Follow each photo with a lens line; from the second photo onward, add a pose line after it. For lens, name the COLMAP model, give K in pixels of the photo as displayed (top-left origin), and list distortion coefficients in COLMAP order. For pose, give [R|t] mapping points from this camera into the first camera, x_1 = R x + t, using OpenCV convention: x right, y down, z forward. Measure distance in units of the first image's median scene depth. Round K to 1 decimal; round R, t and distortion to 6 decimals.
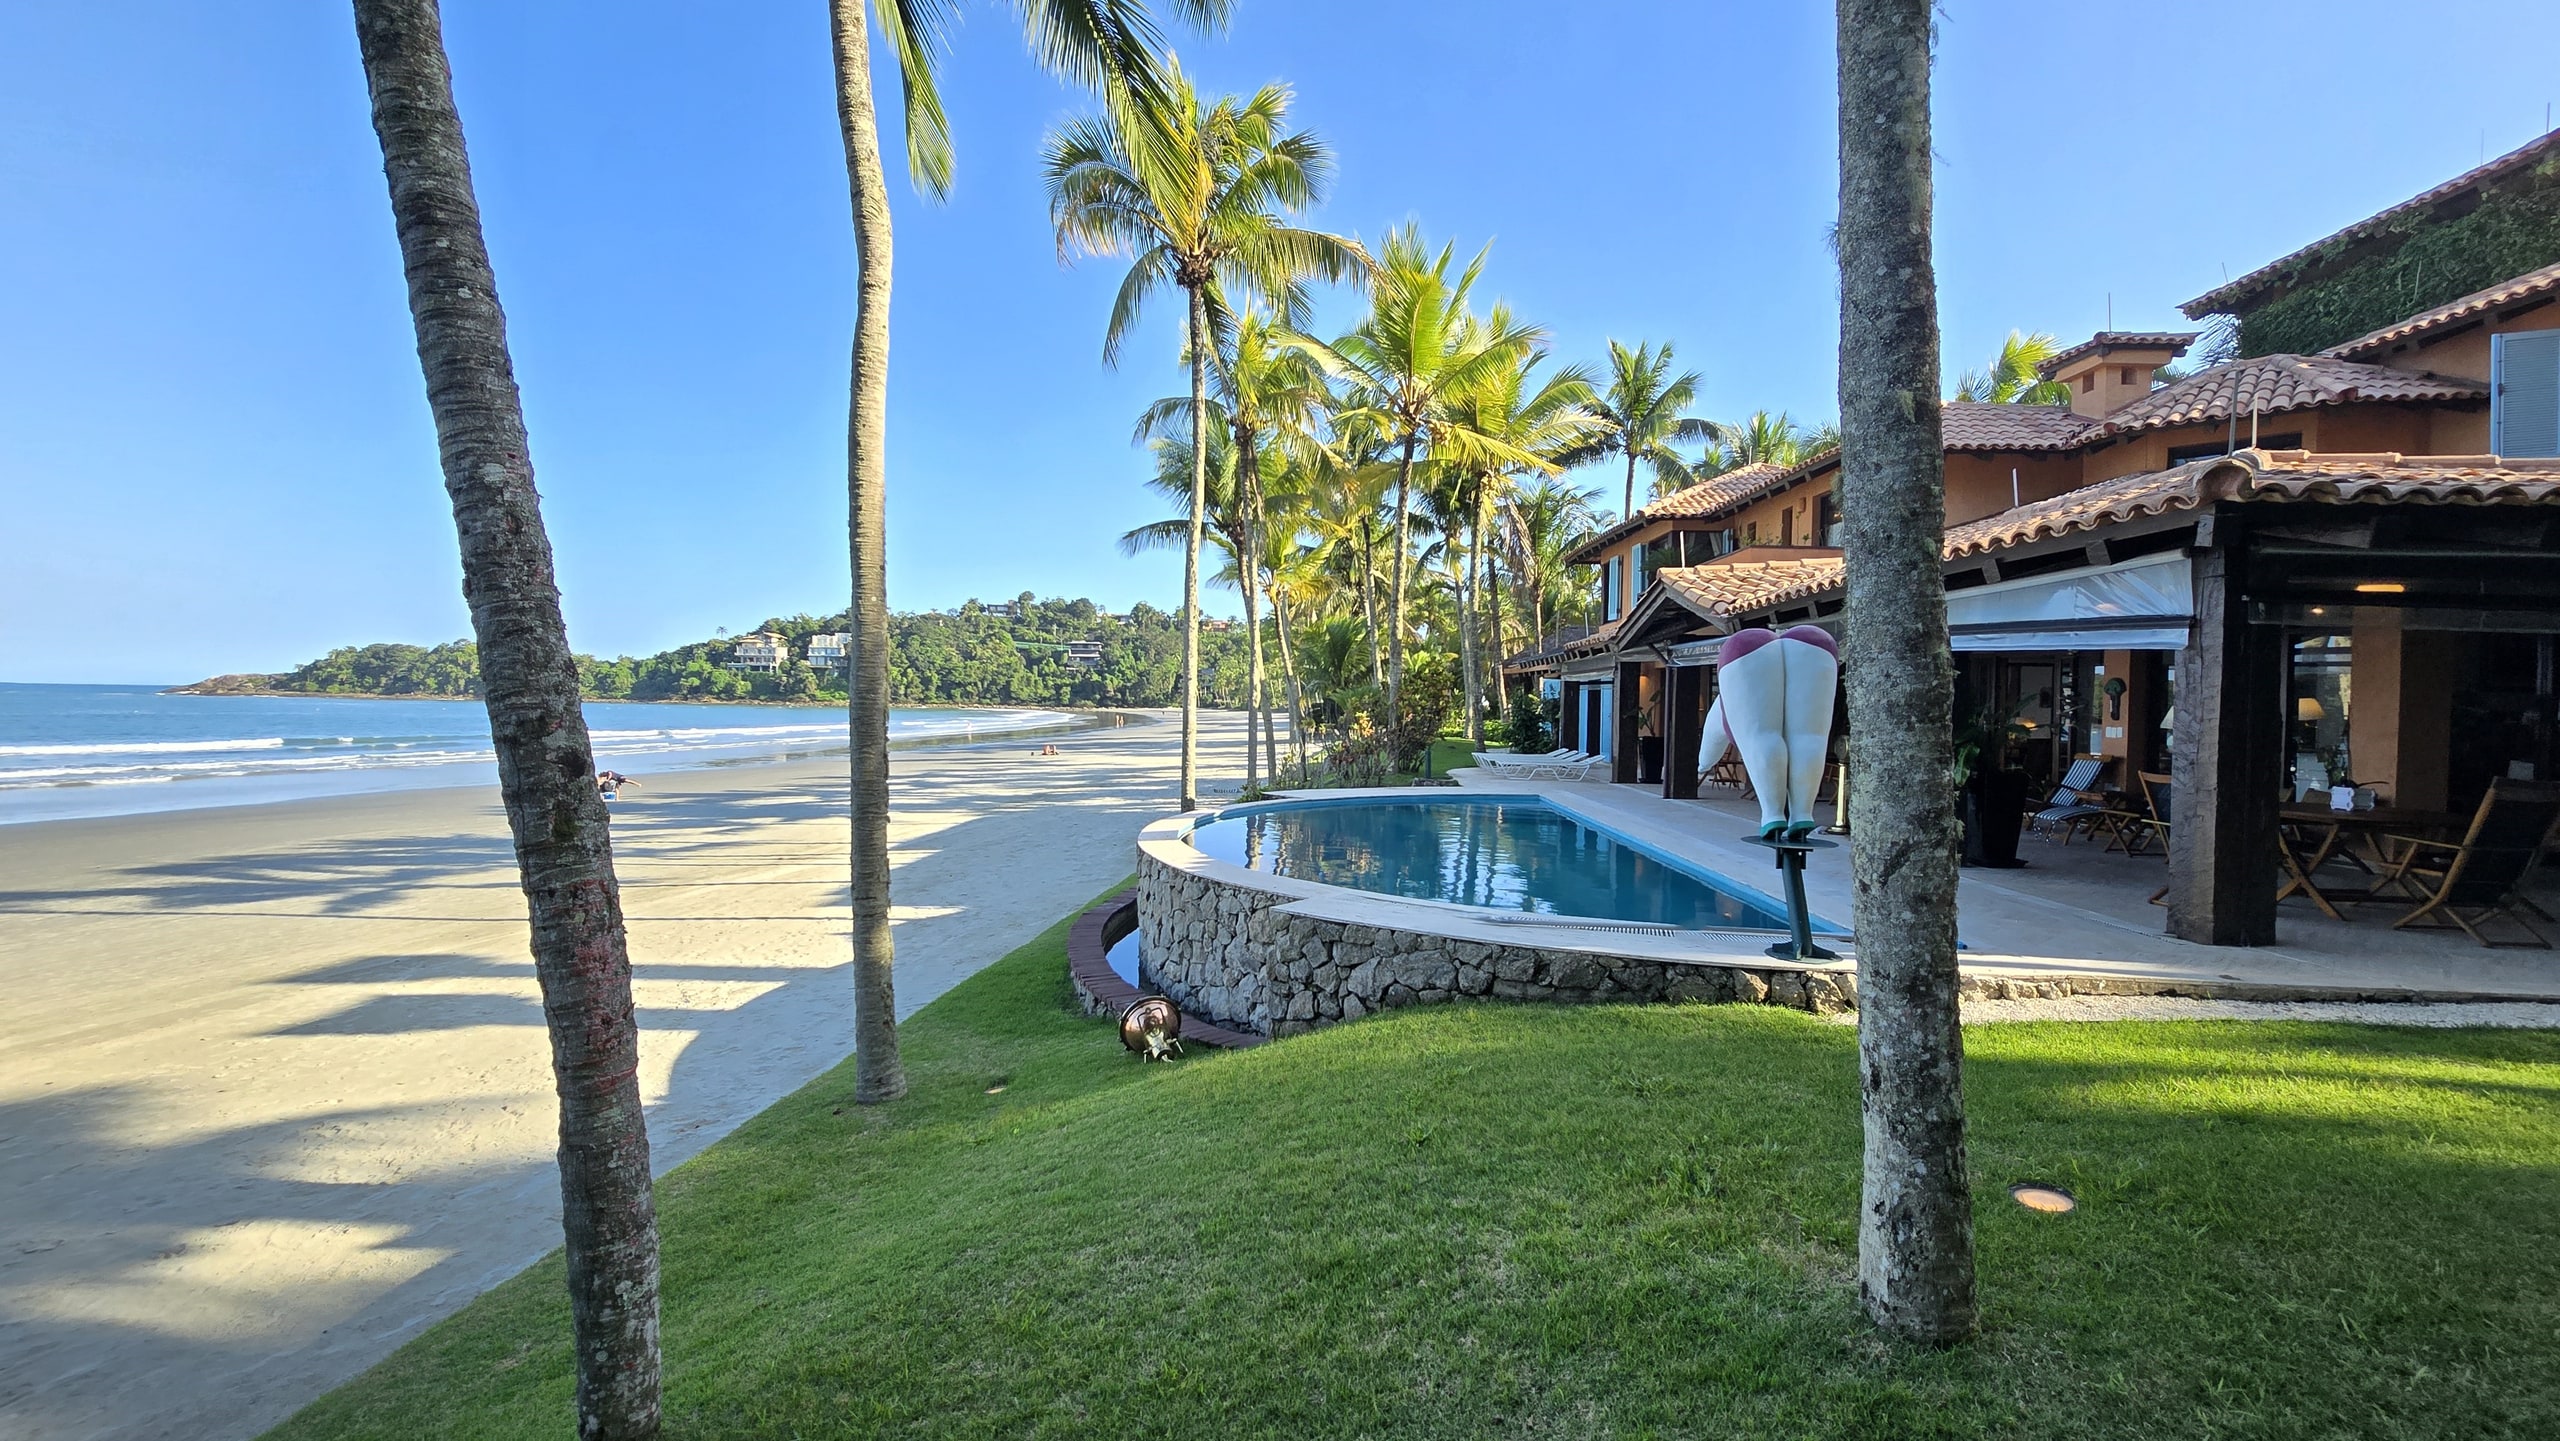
lens RADIAL K [[1038.4, 0, 1278.5], [0, 1038.4, 722.9], [0, 0, 1]] dist [-0.002864, 0.000110]
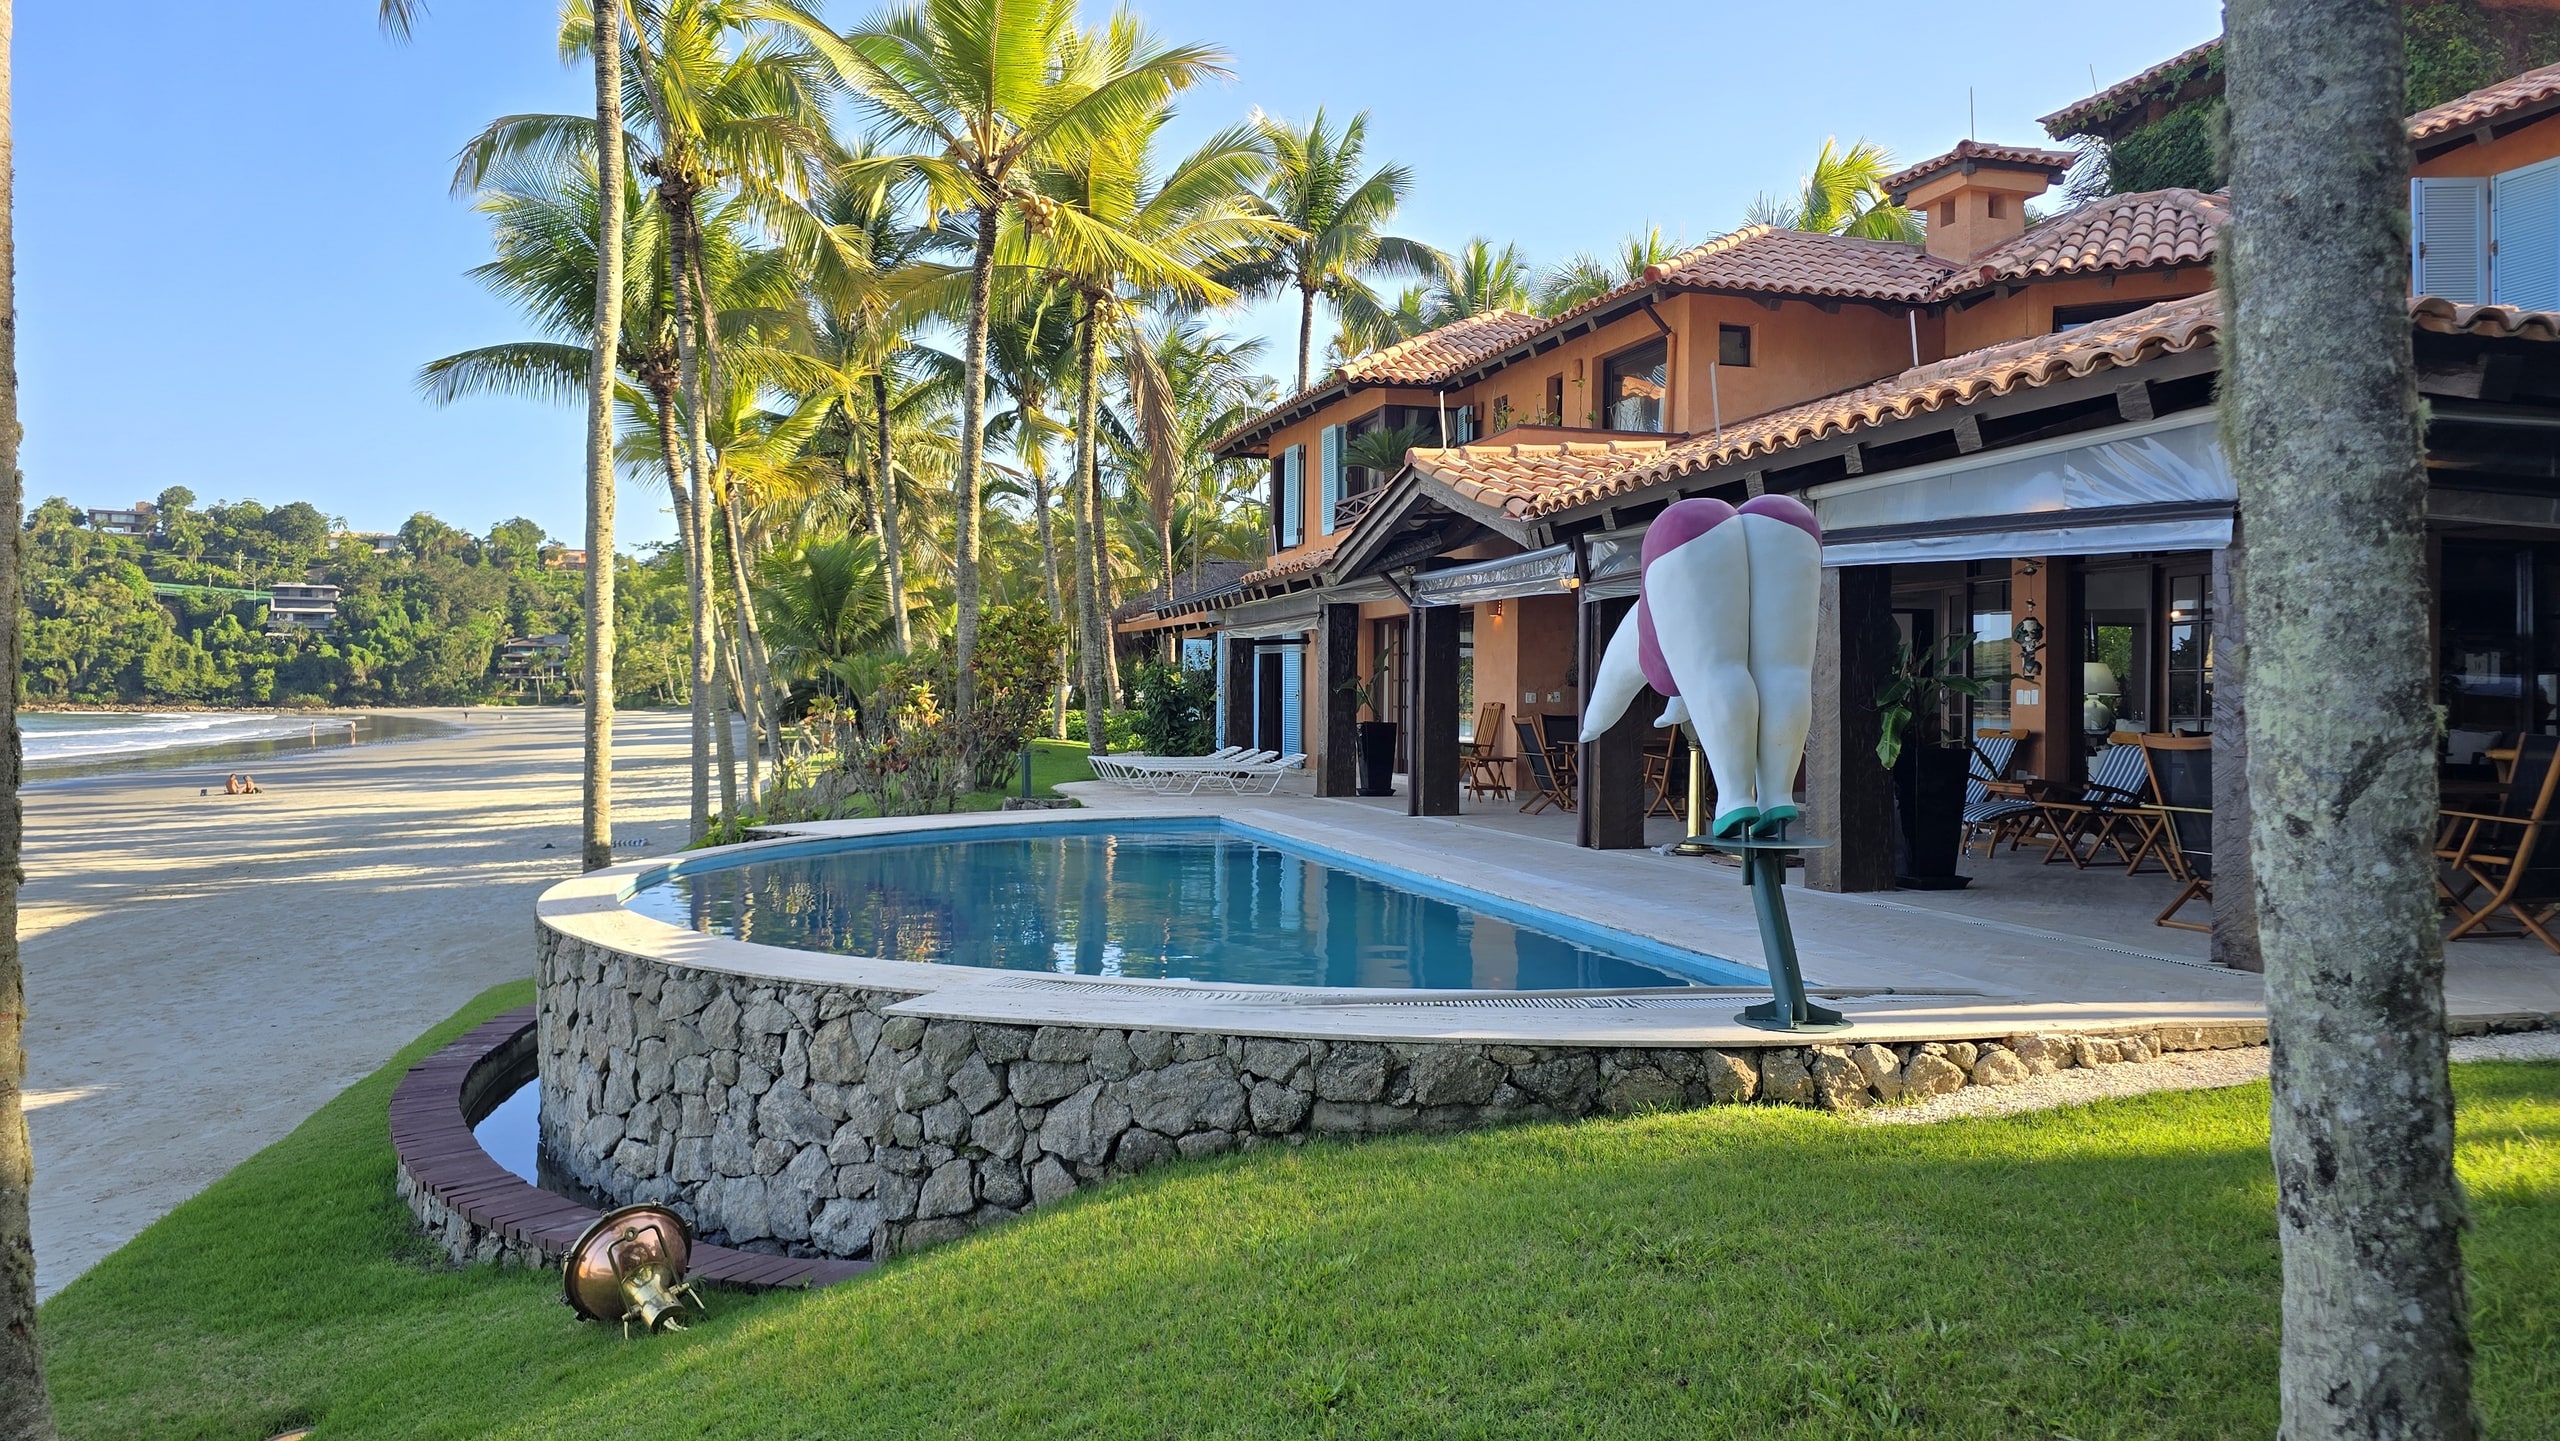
lens RADIAL K [[1707.4, 0, 1259.1], [0, 1707.4, 696.1], [0, 0, 1]] dist [0.058159, -0.051546]
pose [[0.949046, -0.009064, 0.315008, -0.034253], [0.014723, 0.999770, -0.015590, 0.011807], [-0.314794, 0.019434, 0.948961, 0.035410]]
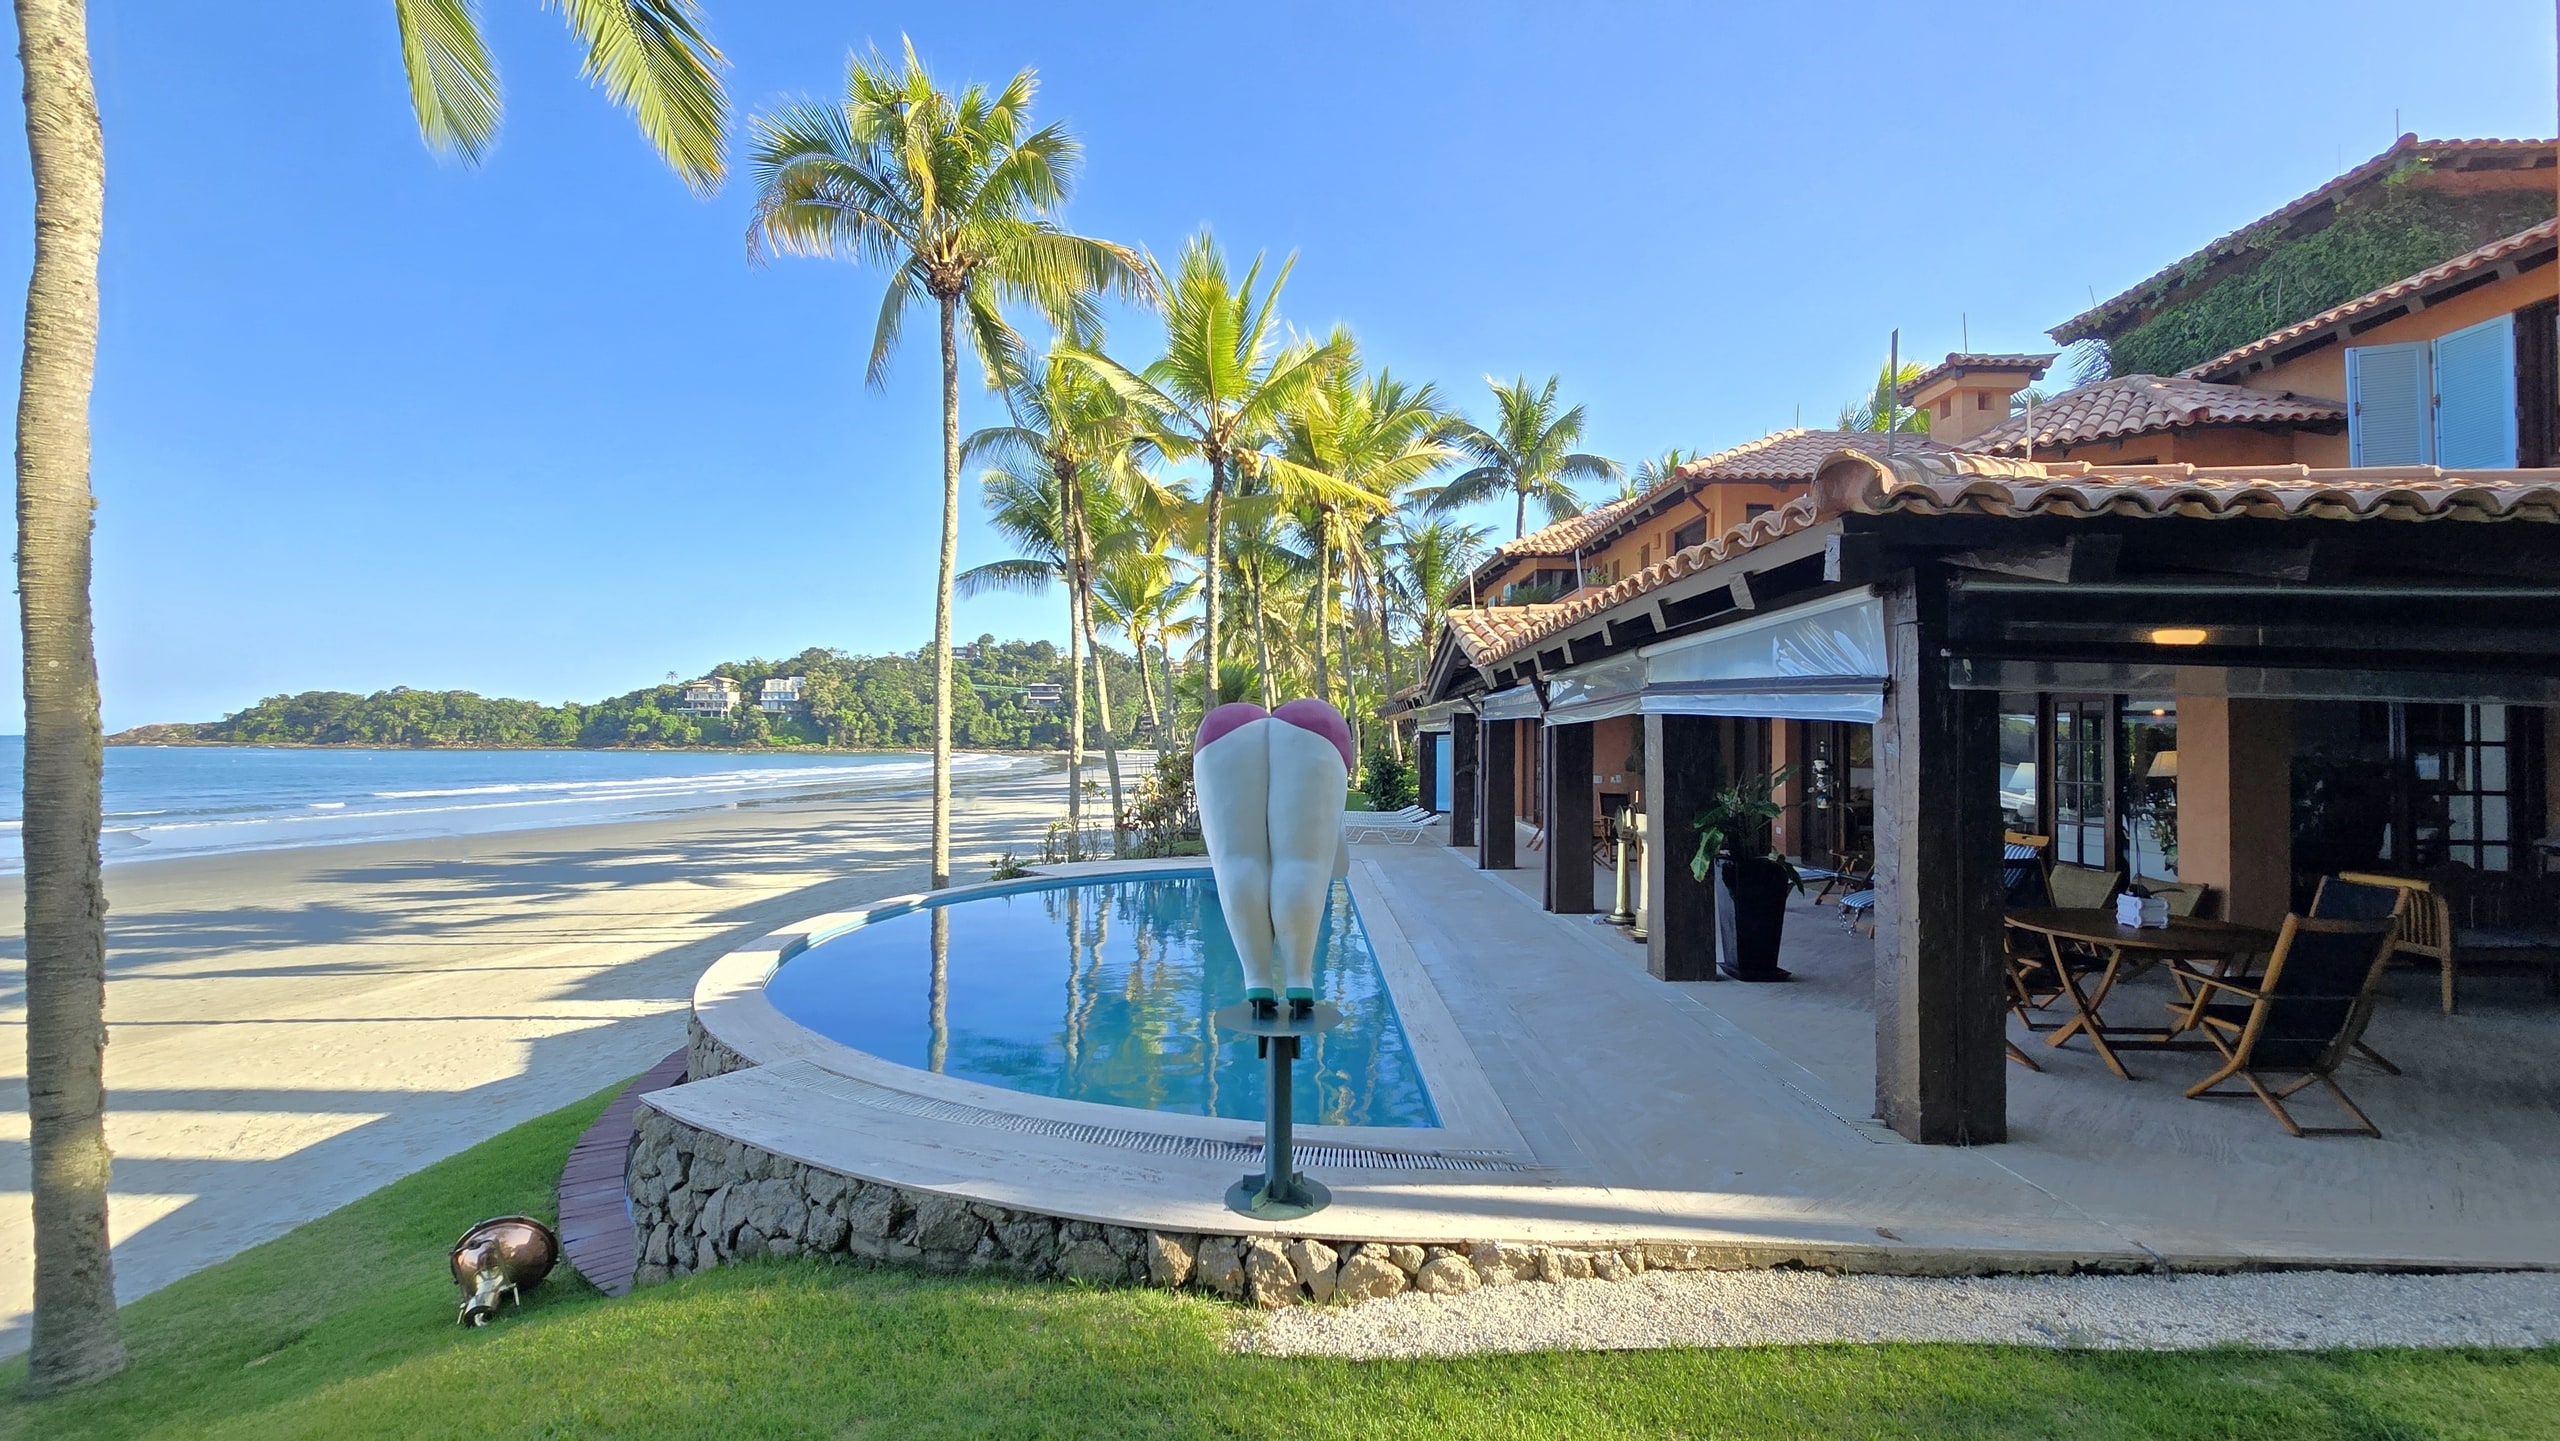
lens RADIAL K [[1038.4, 0, 1278.5], [0, 1038.4, 722.9], [0, 0, 1]] dist [-0.002864, 0.000110]
pose [[0.999462, -0.008490, 0.031686, 0.140715], [0.009714, 0.999204, -0.038684, -0.015349], [-0.031333, 0.038971, 0.998749, 0.093956]]
